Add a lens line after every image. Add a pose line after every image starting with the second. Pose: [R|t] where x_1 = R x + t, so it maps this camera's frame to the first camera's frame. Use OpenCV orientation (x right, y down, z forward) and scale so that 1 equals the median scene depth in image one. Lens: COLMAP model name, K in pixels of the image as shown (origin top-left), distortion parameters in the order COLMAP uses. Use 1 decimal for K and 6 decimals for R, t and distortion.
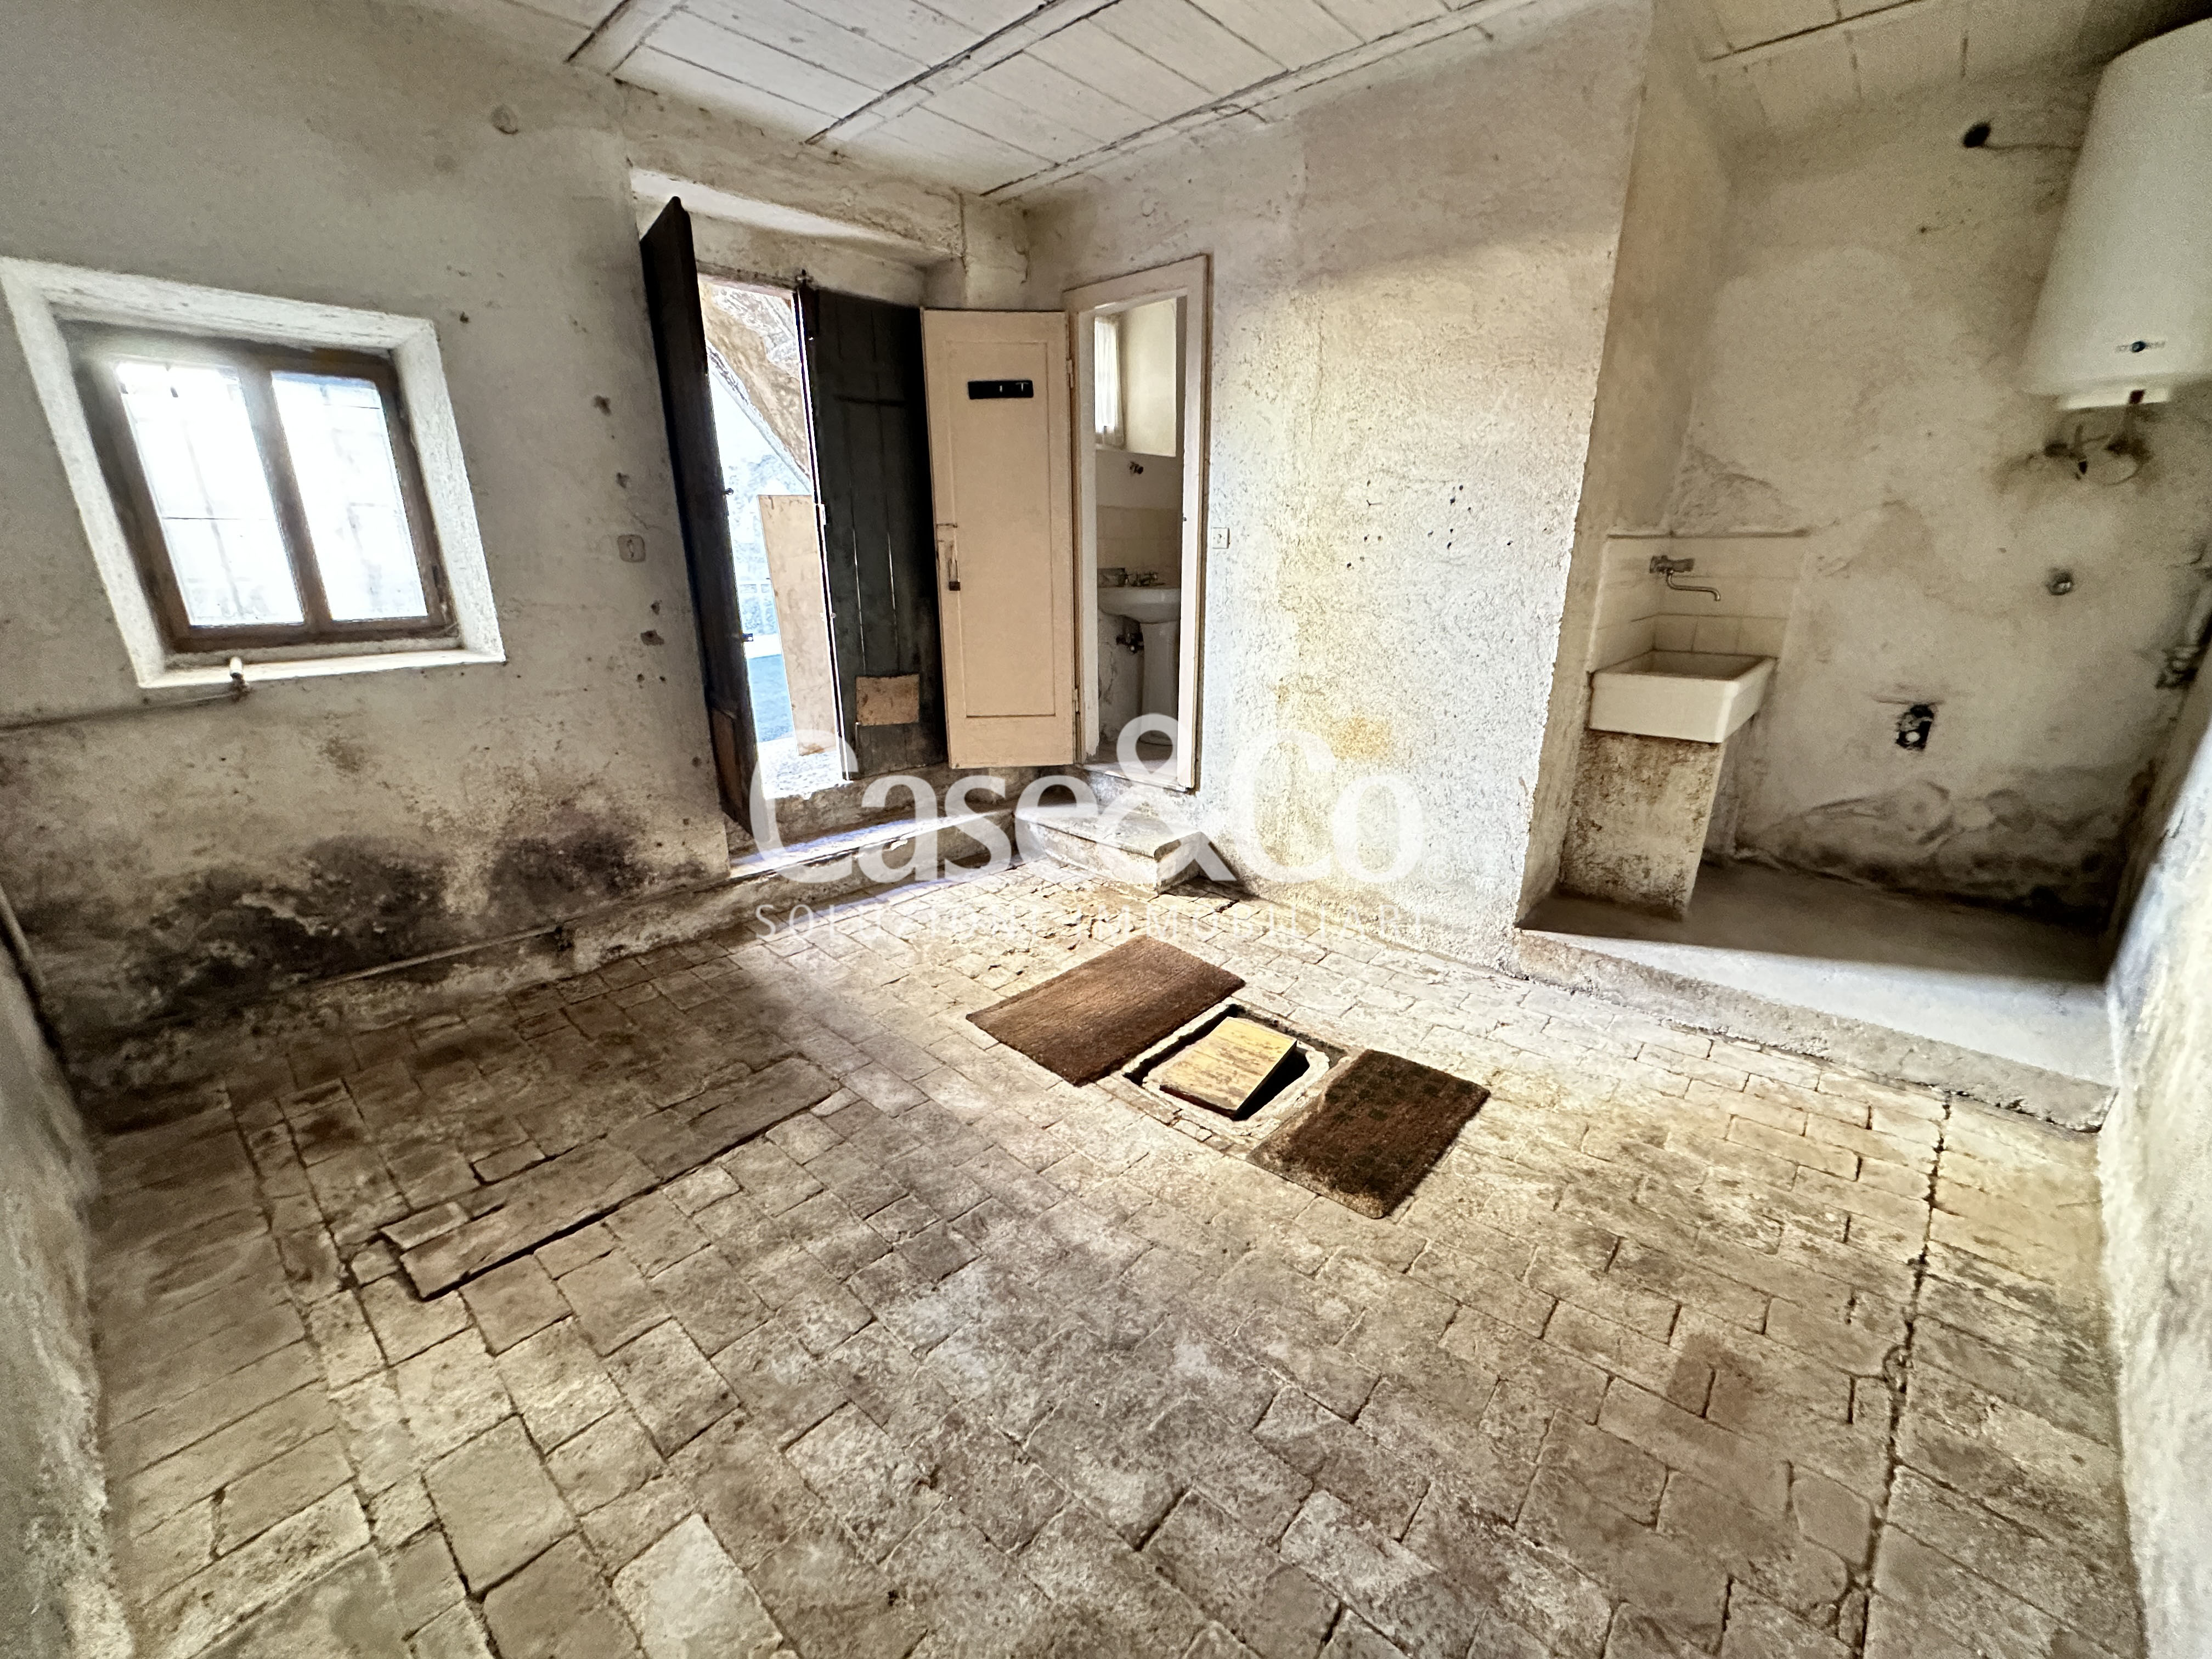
lens RADIAL K [[883.3, 0, 1101.7], [0, 883.3, 826.4], [0, 0, 1]] dist [-0.003402, 0.000821]
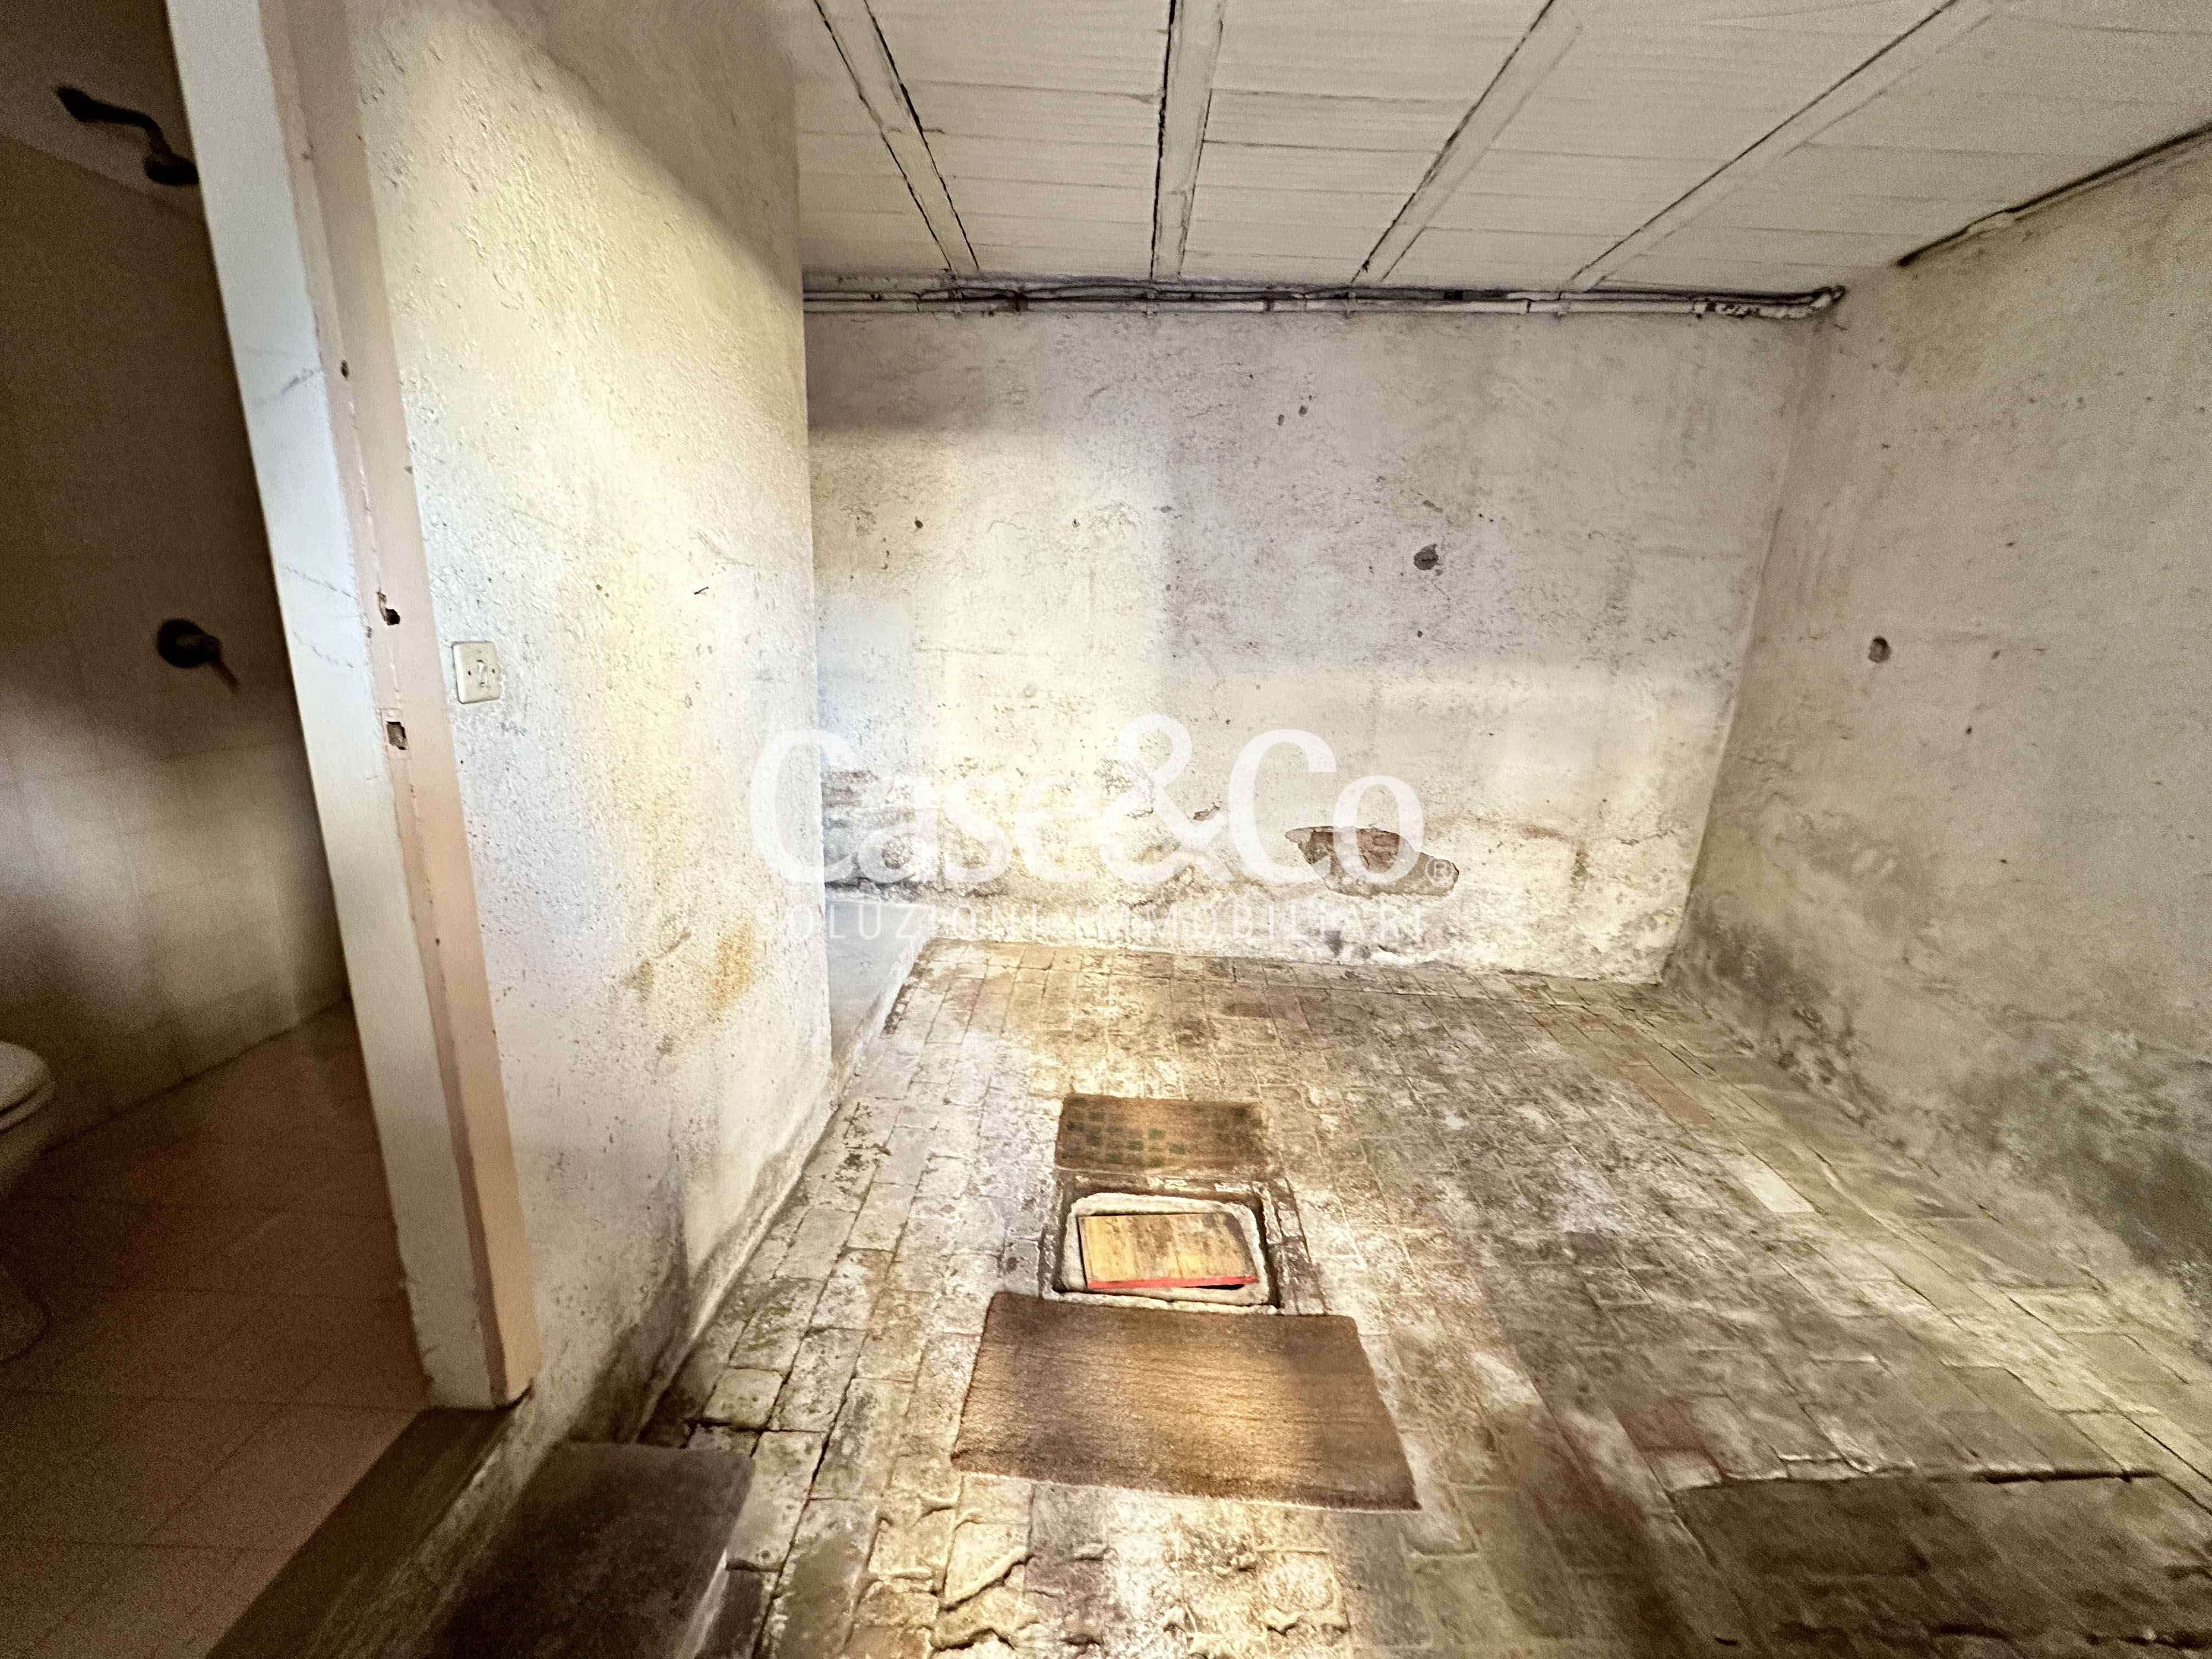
lens RADIAL K [[883.3, 0, 1101.7], [0, 883.3, 828.6], [0, 0, 1]] dist [-0.003402, 0.000821]
pose [[-0.653042, -0.210741, 0.727409, -0.504555], [0.192801, 0.882591, 0.428790, -0.678927], [-0.732369, 0.420263, -0.535738, 1.882530]]
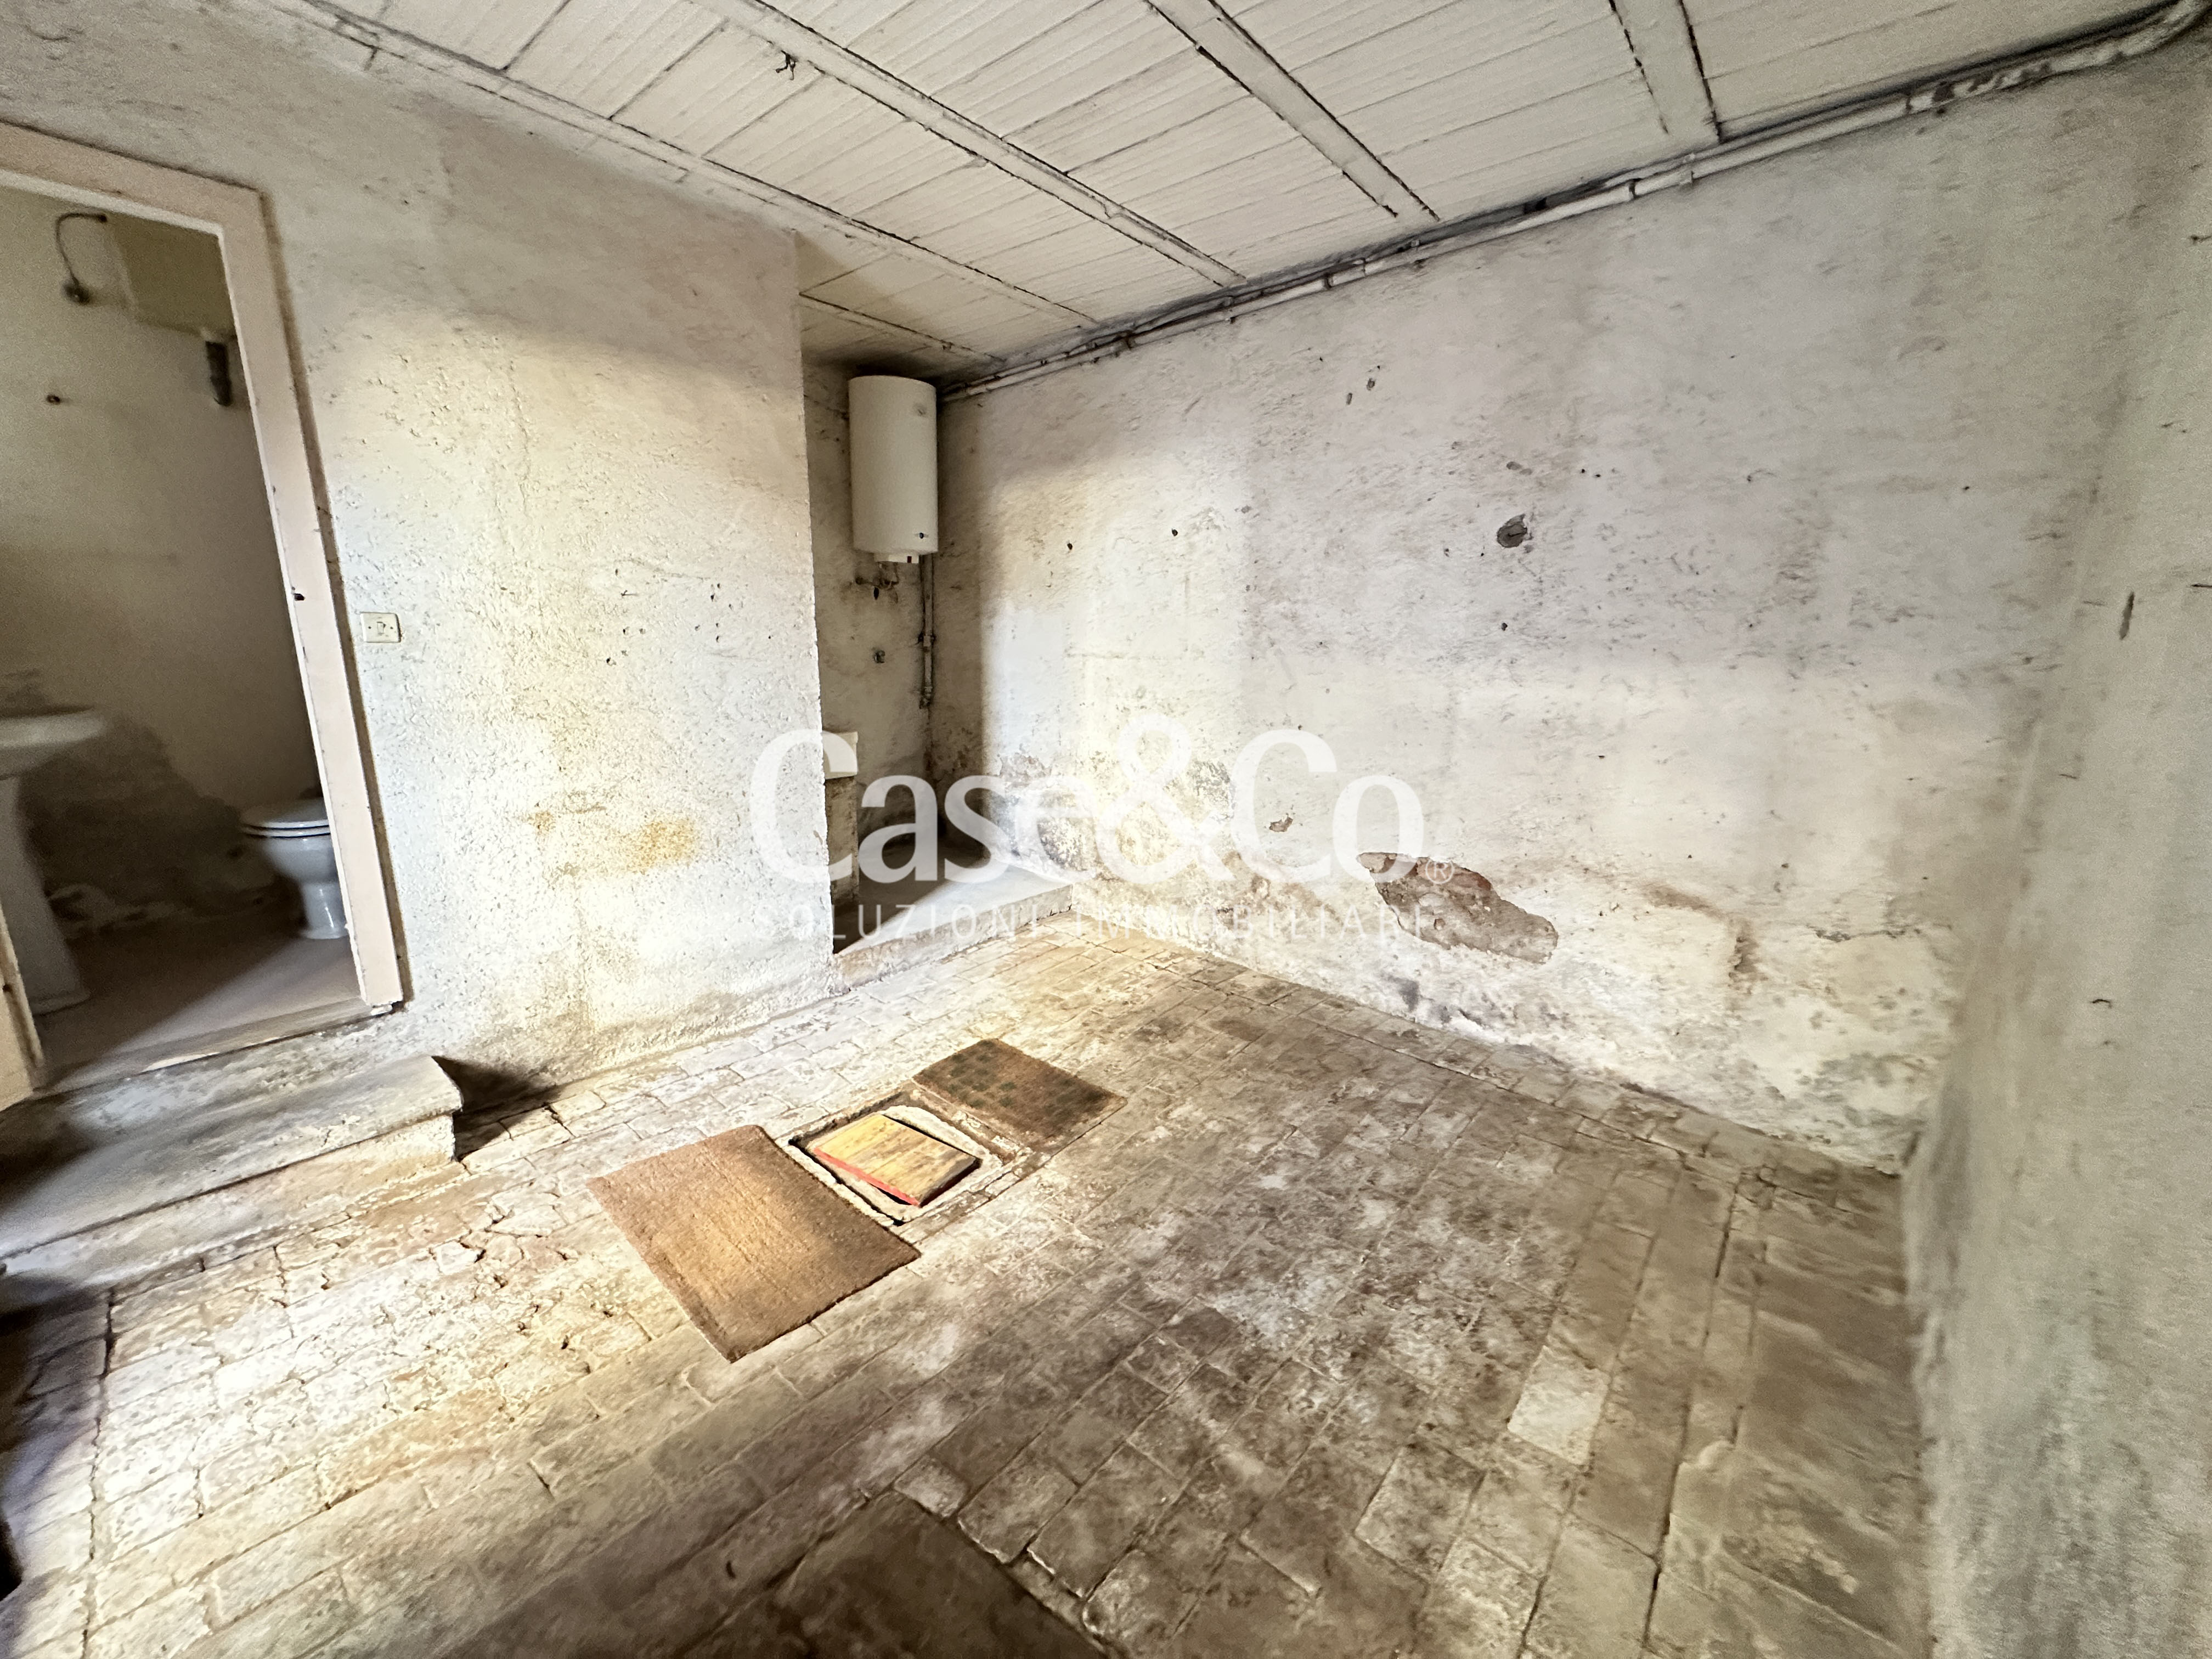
lens RADIAL K [[883.3, 0, 1104.0], [0, 883.3, 828.3], [0, 0, 1]] dist [-0.003402, 0.000821]
pose [[-0.021326, -0.219086, 0.975472, -1.041446], [0.290085, 0.932365, 0.215746, -0.307311], [-0.956763, 0.287571, 0.043670, 0.884576]]
